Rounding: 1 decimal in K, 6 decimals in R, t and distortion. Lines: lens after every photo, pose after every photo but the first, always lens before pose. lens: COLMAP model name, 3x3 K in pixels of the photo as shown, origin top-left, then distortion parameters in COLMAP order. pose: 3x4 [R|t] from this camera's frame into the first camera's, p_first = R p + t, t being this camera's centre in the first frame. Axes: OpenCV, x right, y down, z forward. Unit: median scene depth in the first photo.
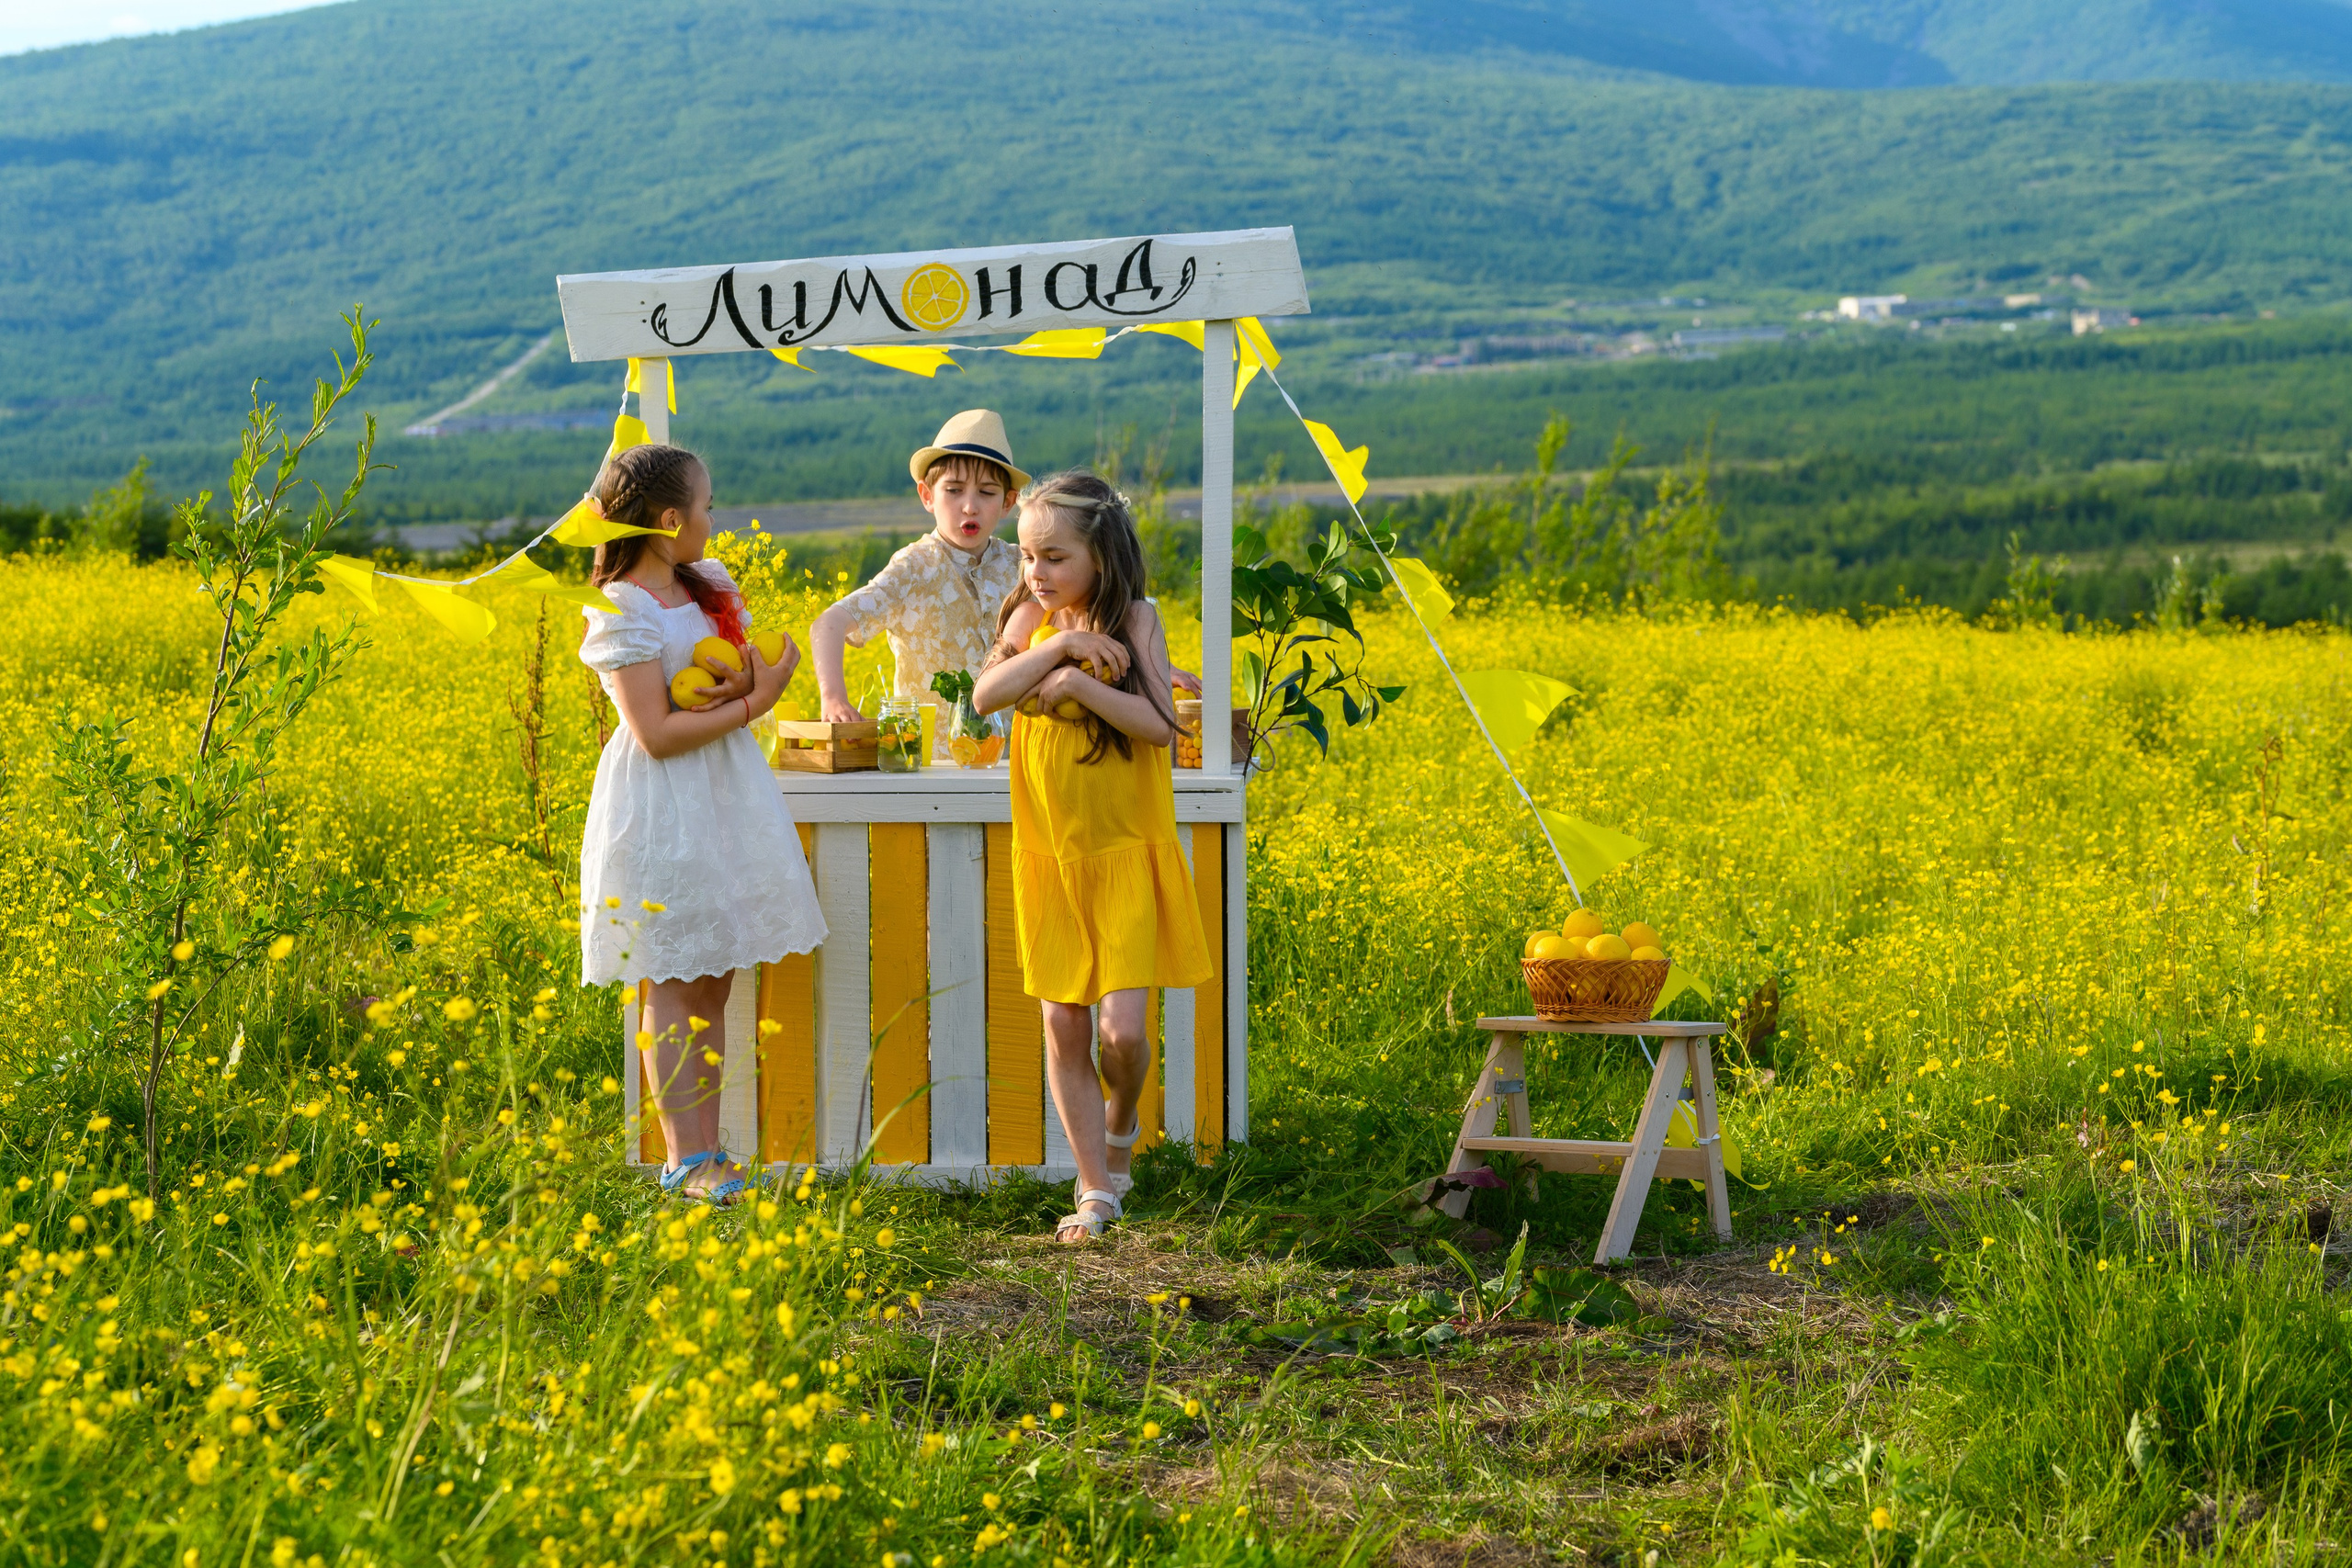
lens RADIAL K [[6830.6, 0, 1176.0], [0, 6830.6, 784.0], [0, 0, 1]] dist [0.042505, -0.702069]
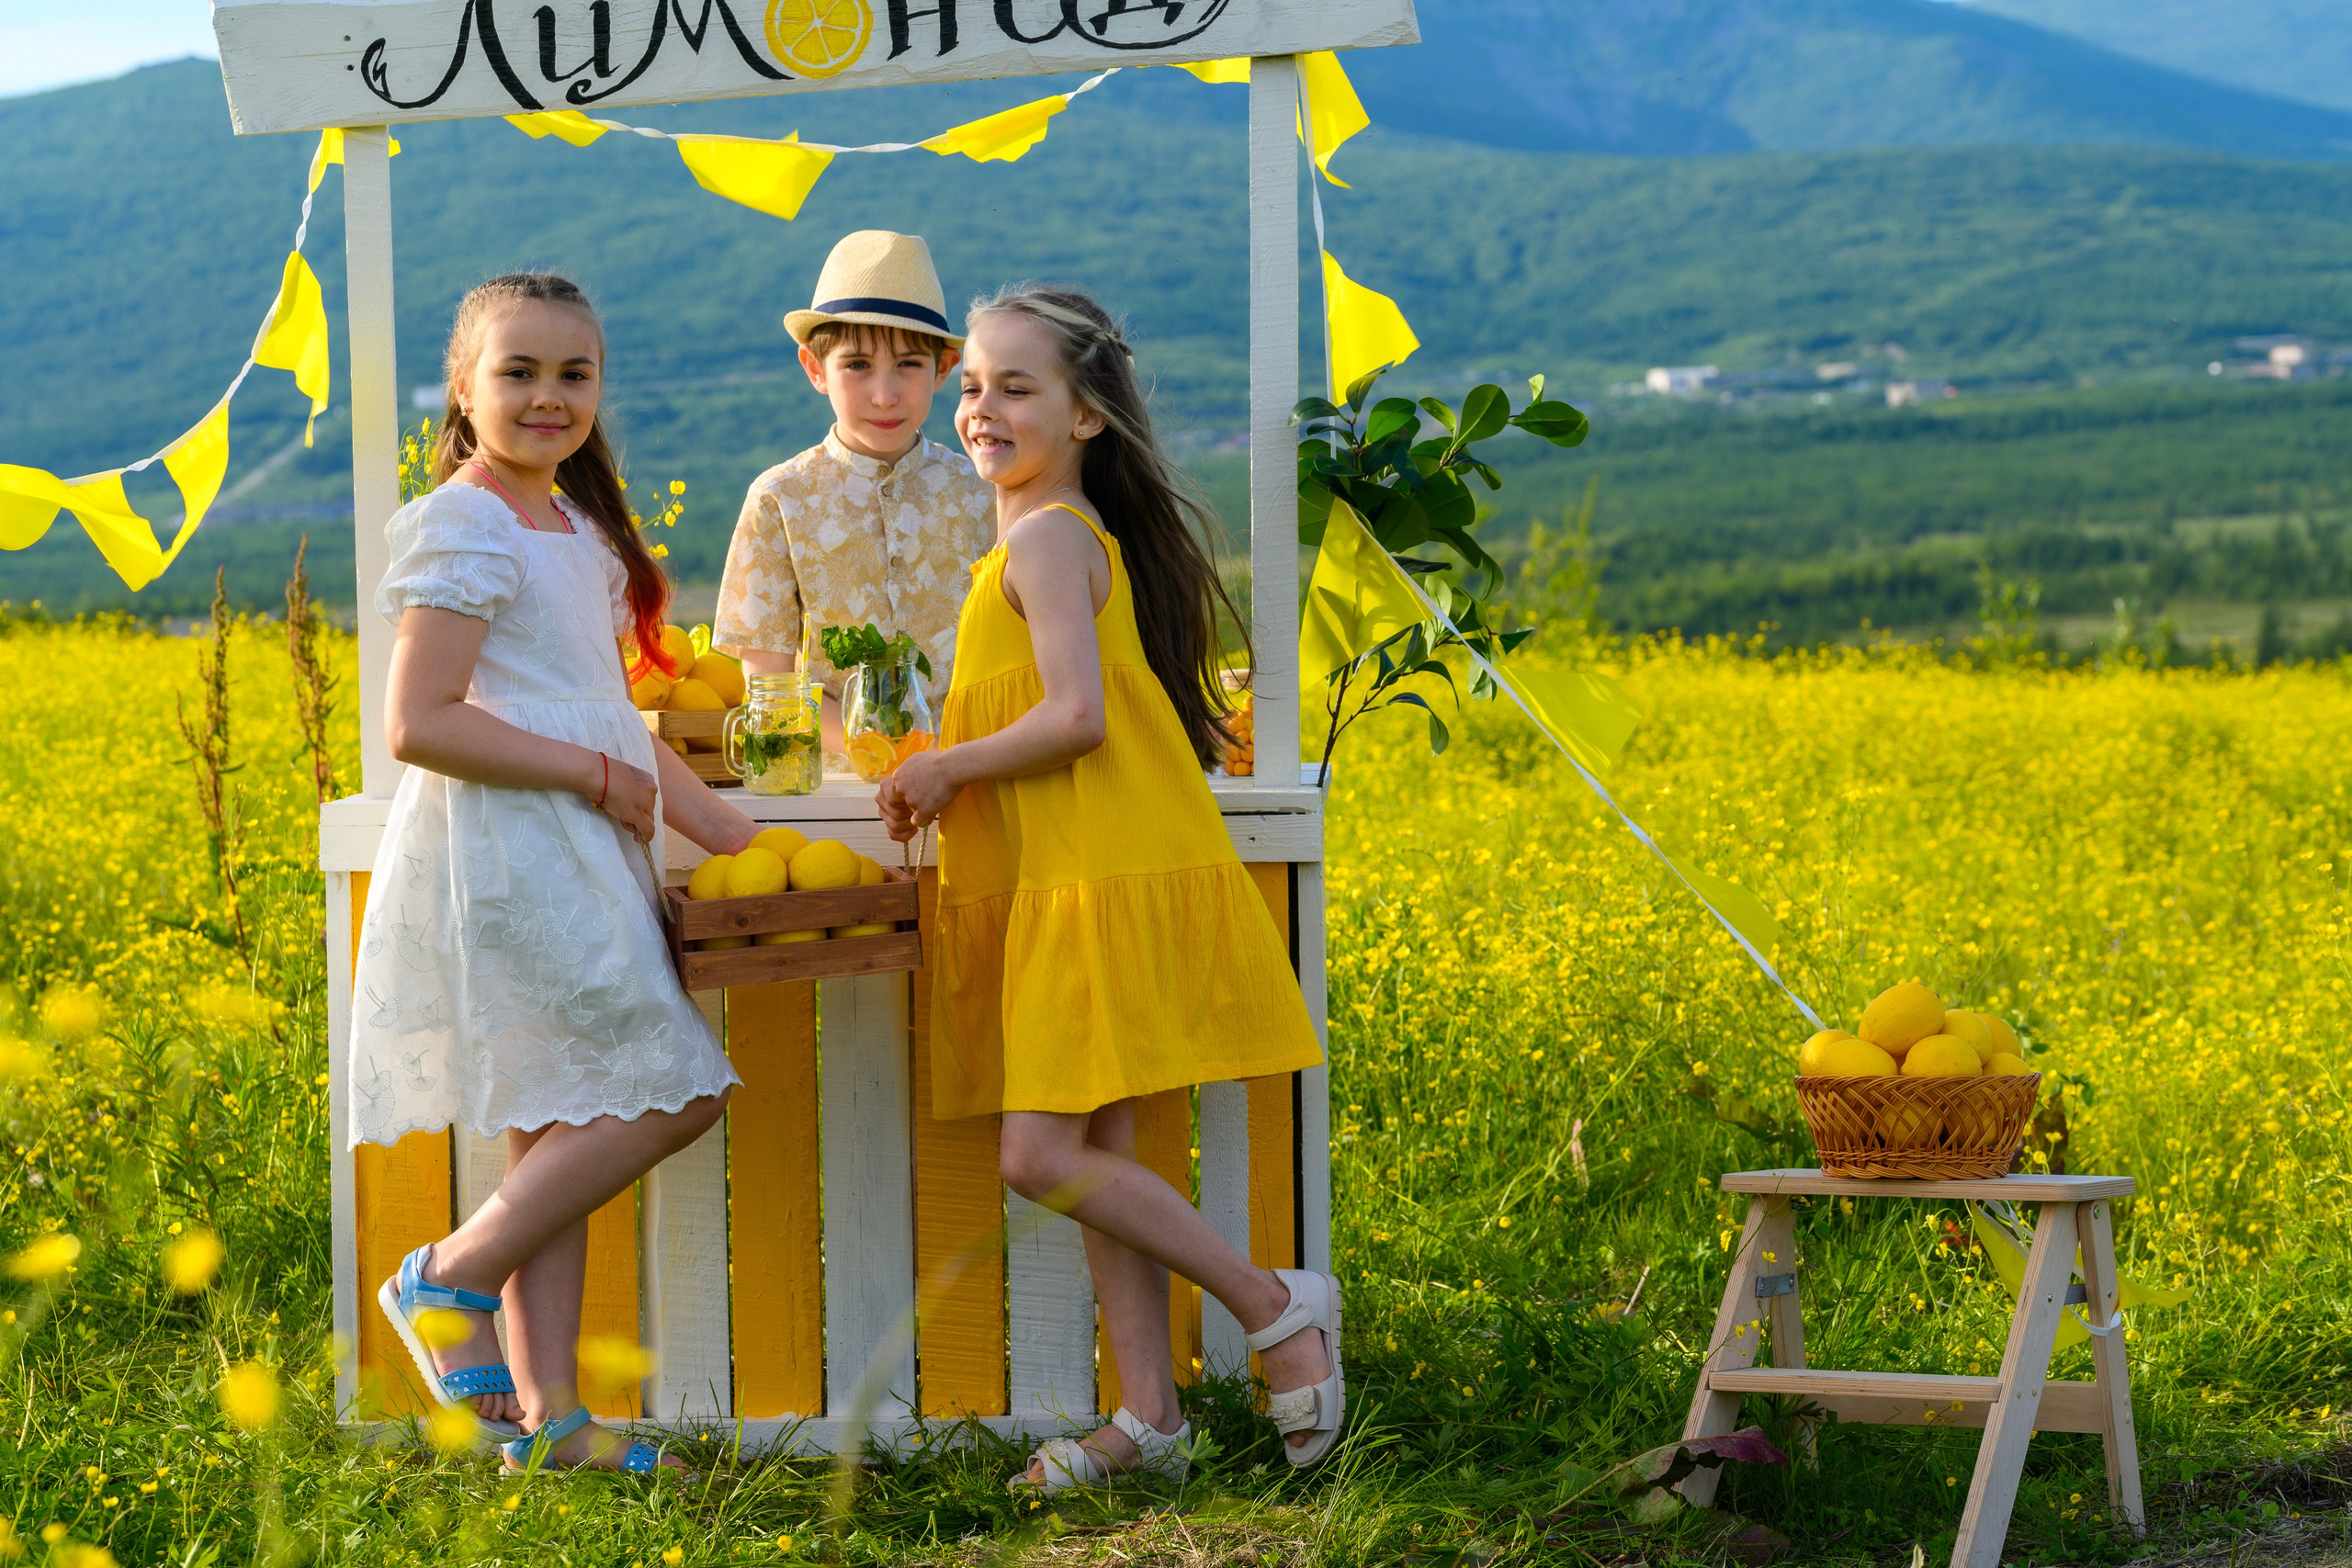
lens RADIAL K [[6934.3, 0, 1176.0], [0, 6934.3, 784.0], [0, 0, 1]] dist [0.085942, -1.164066]
pose [[0.999471, -0.011534, 0.030415, -0.008840], [0.011949, 0.999838, -0.013485, 0.002698], [-0.030254, 0.013841, 0.999446, 0.143226]]
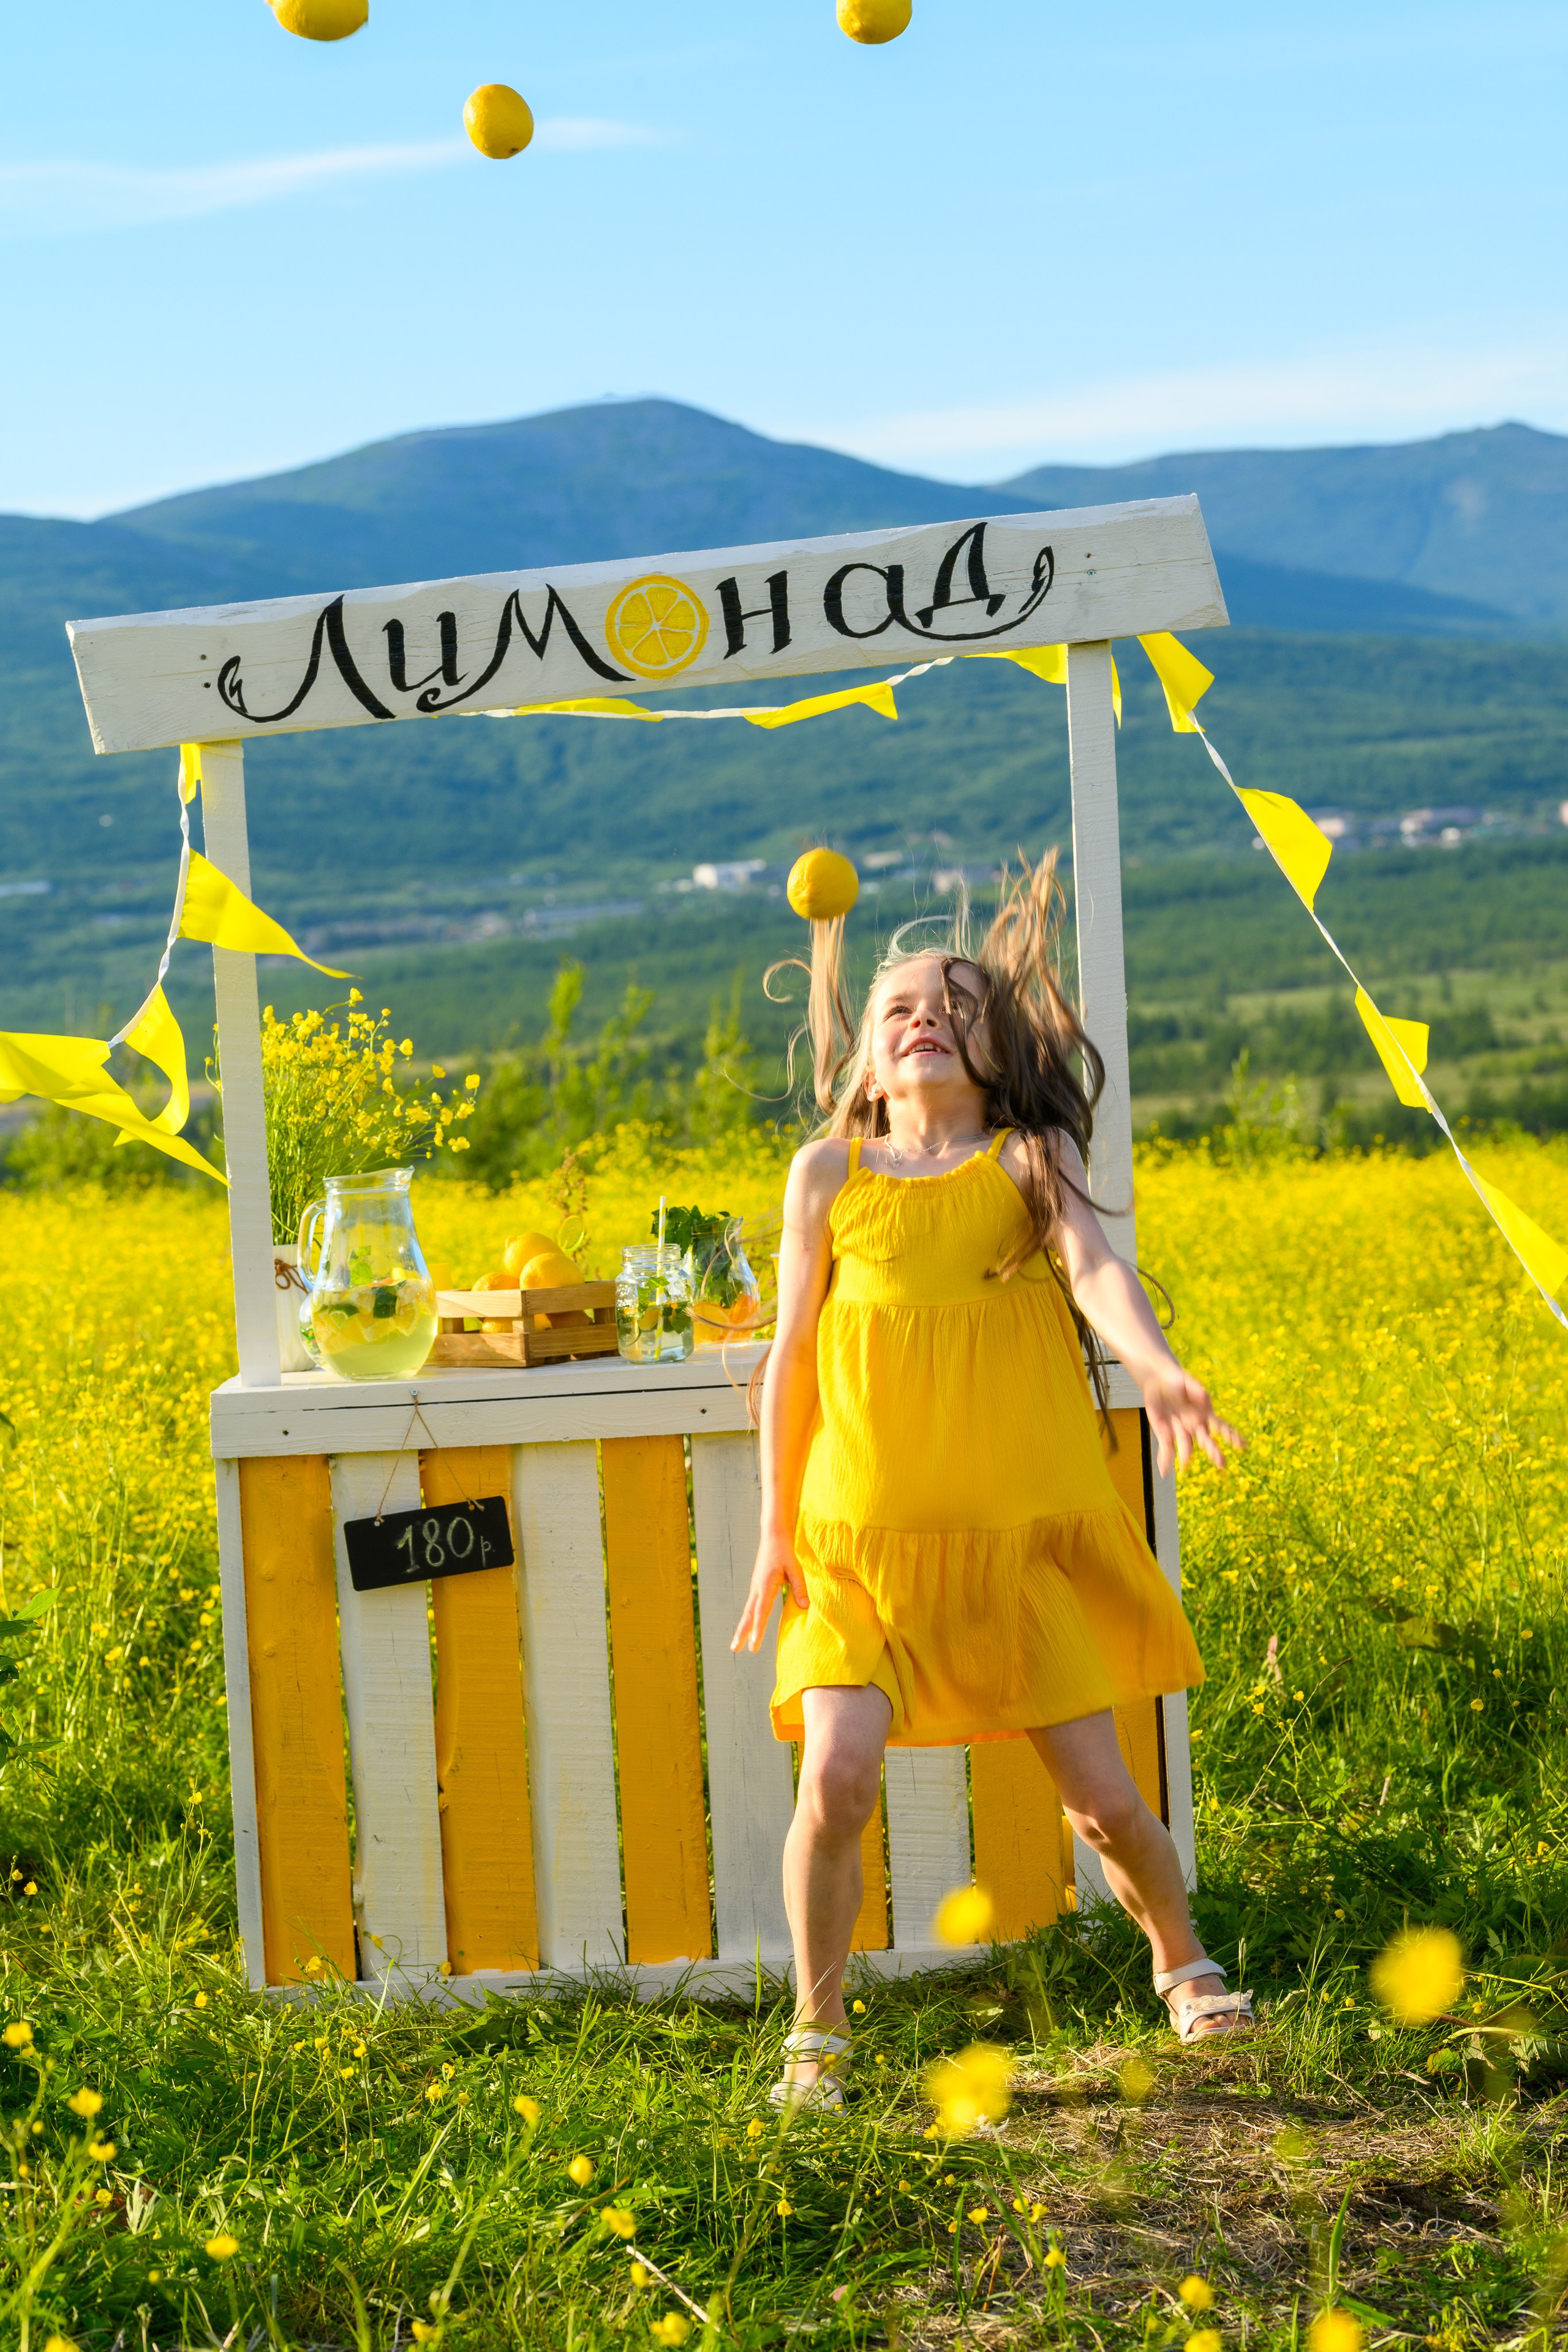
lens RADIAL K [[7017.9, 0, 827.6], [0, 7017.9, 1173.3], [0, 0, 1]] dist [-0.004262, 0.562932]
pose [[0.991538, -0.053590, 0.118243, -0.039333], [0.057160, 0.998000, -0.027011, -0.000114], [-0.116559, 0.033541, 0.992617, 0.130804]]
